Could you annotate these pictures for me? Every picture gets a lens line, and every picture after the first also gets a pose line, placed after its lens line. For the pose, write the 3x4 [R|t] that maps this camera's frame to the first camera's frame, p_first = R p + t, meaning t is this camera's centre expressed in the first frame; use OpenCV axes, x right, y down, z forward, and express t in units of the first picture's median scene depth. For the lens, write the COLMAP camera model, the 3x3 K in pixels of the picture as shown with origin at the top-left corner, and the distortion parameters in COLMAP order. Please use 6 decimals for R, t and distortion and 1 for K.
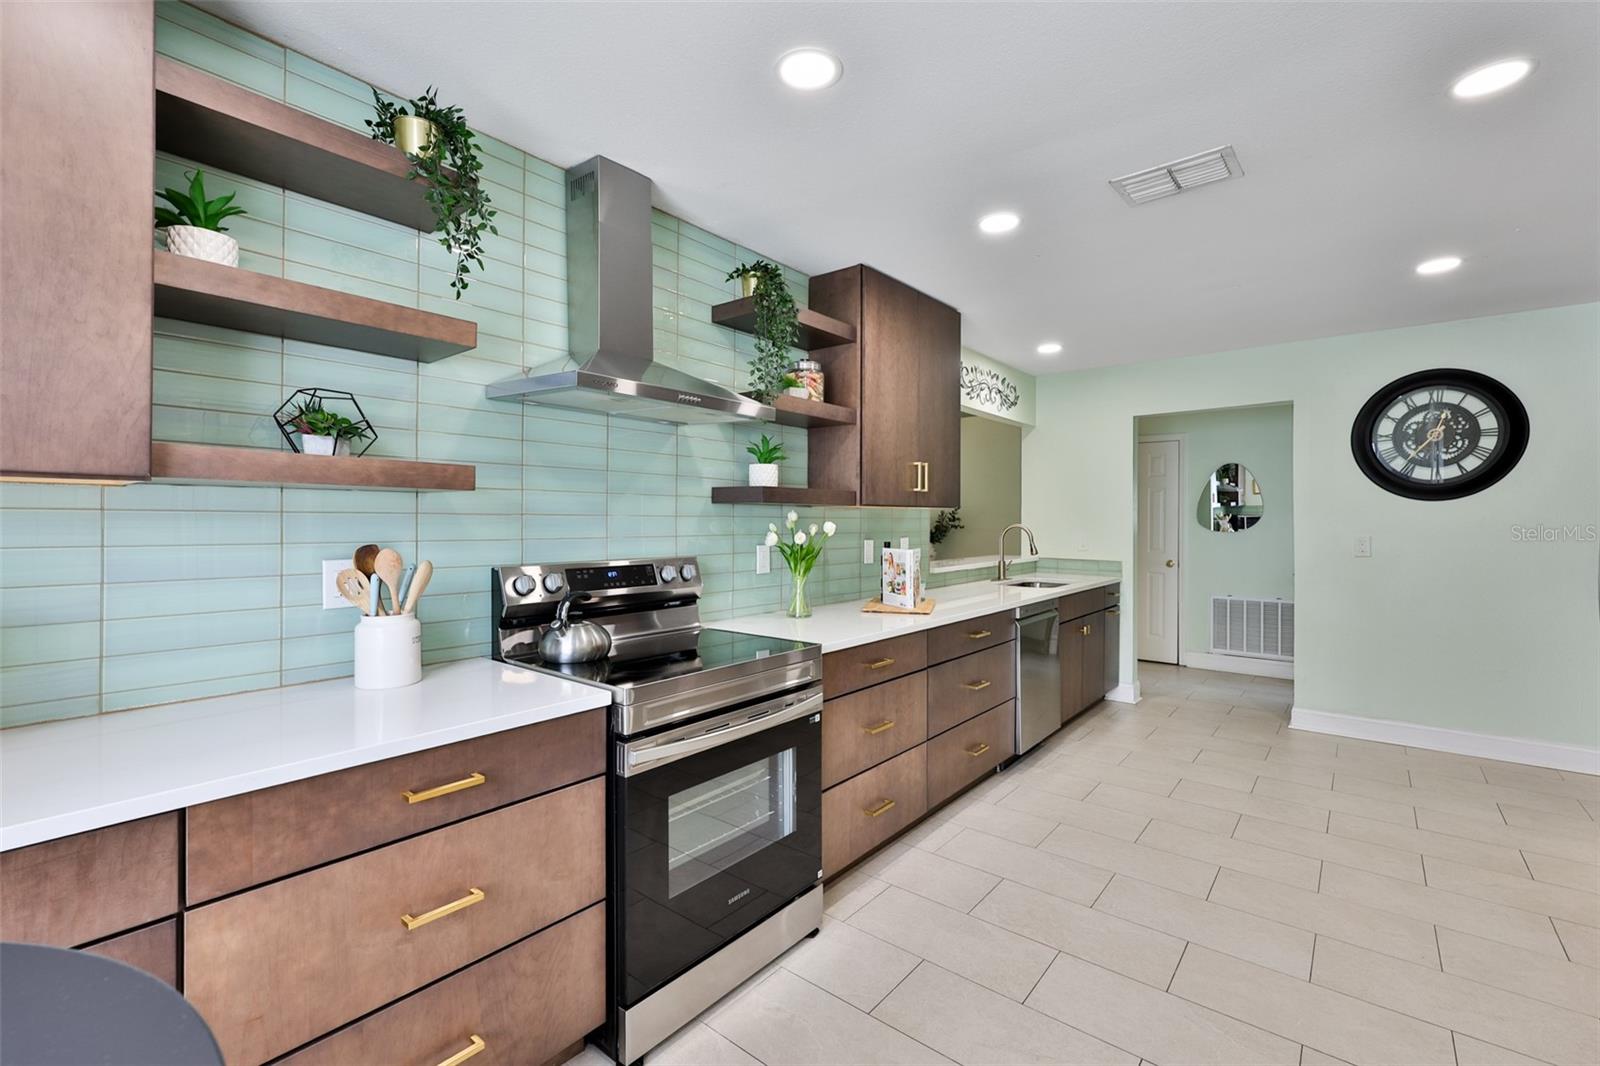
lens RADIAL K [[670.7, 0, 825.4], [0, 670.7, 520.0], [0, 0, 1]] dist [0.000679, 0.000152]
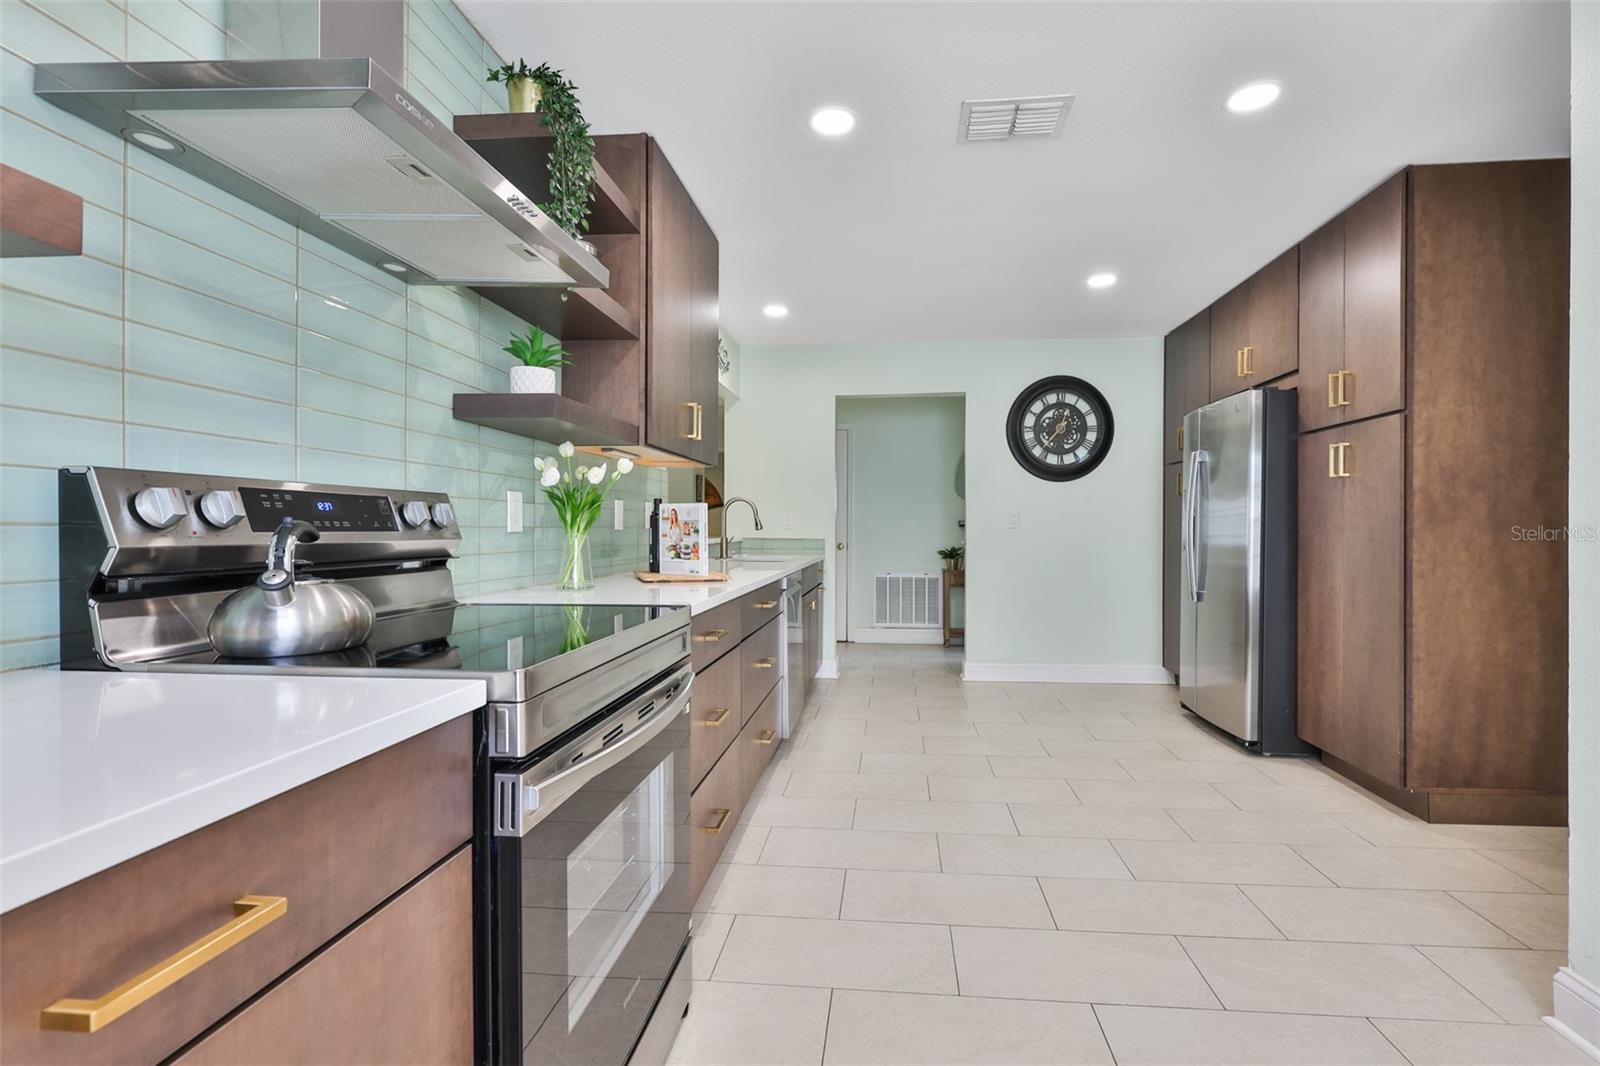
lens RADIAL K [[687.2, 0, 800.0], [0, 687.2, 533.0], [0, 0, 1]] dist [0.000359, -0.000012]
pose [[0.839060, -0.000892, 0.544038, -0.231805], [0.000574, 1.000000, 0.000754, 0.080284], [-0.544038, -0.000320, 0.839060, 0.238118]]
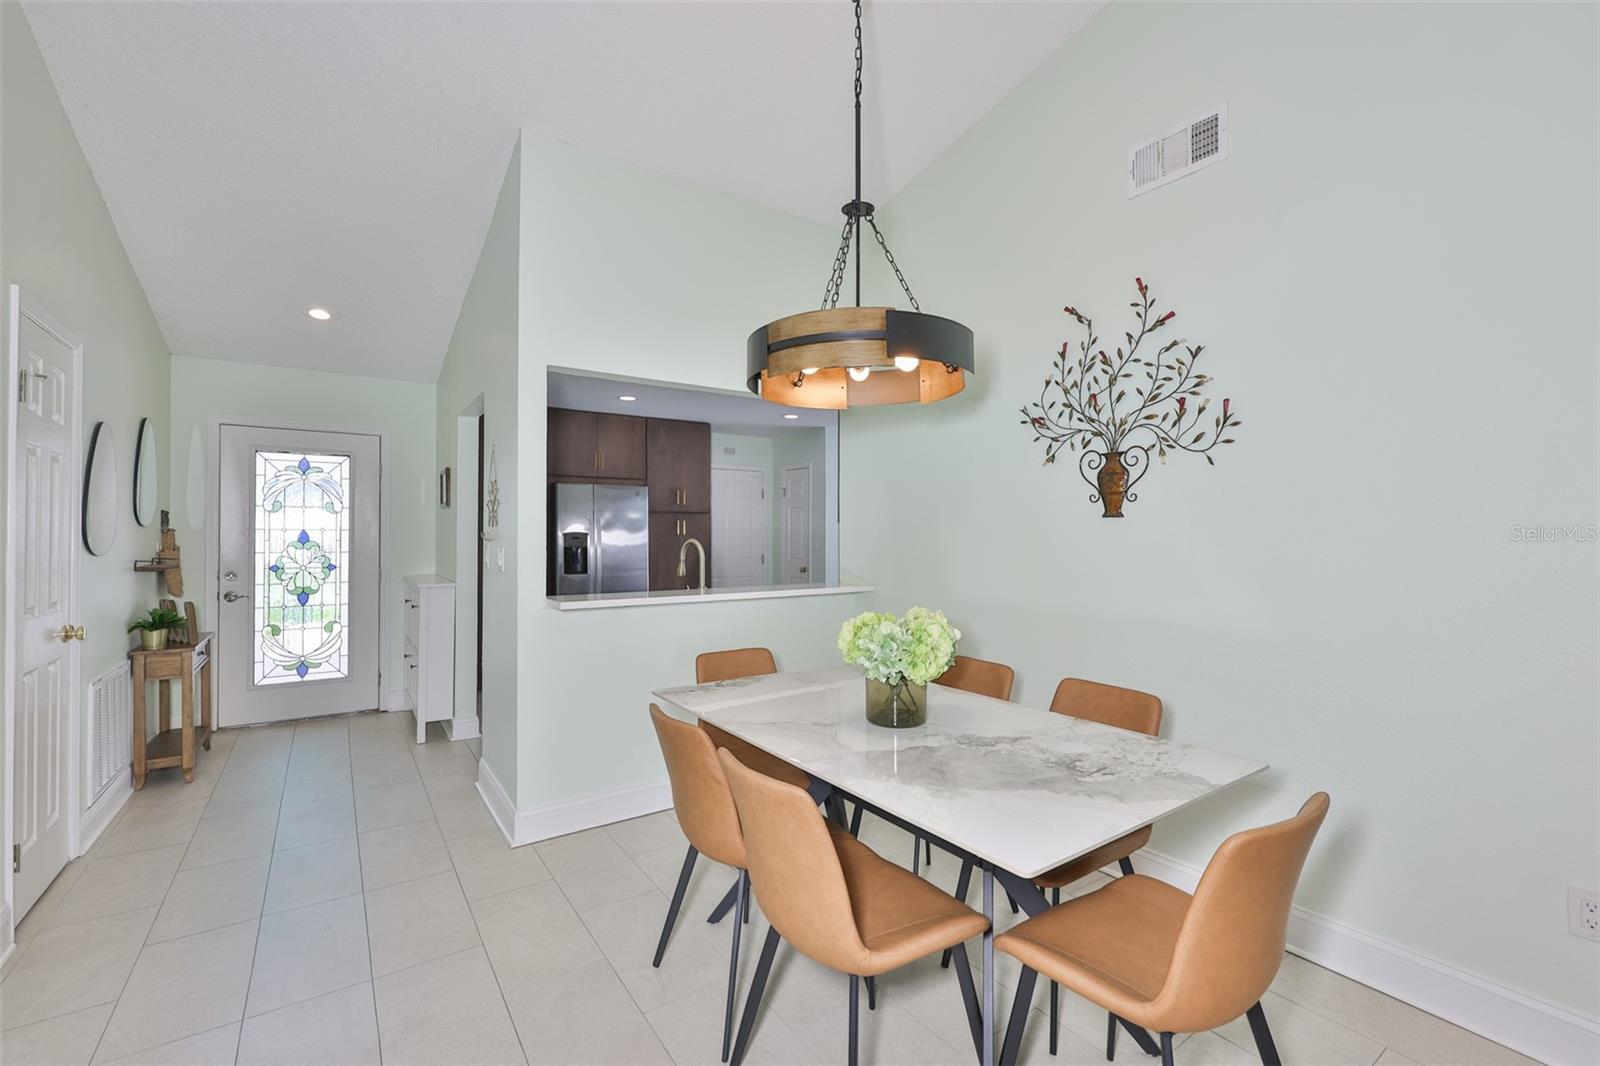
lens RADIAL K [[687.2, 0, 800.0], [0, 687.2, 533.0], [0, 0, 1]] dist [0.000359, -0.000012]
pose [[-0.955768, 0.002719, 0.294108, -0.115930], [0.001702, 0.999992, -0.003716, 0.004871], [-0.294115, -0.003051, -0.955765, 2.374602]]
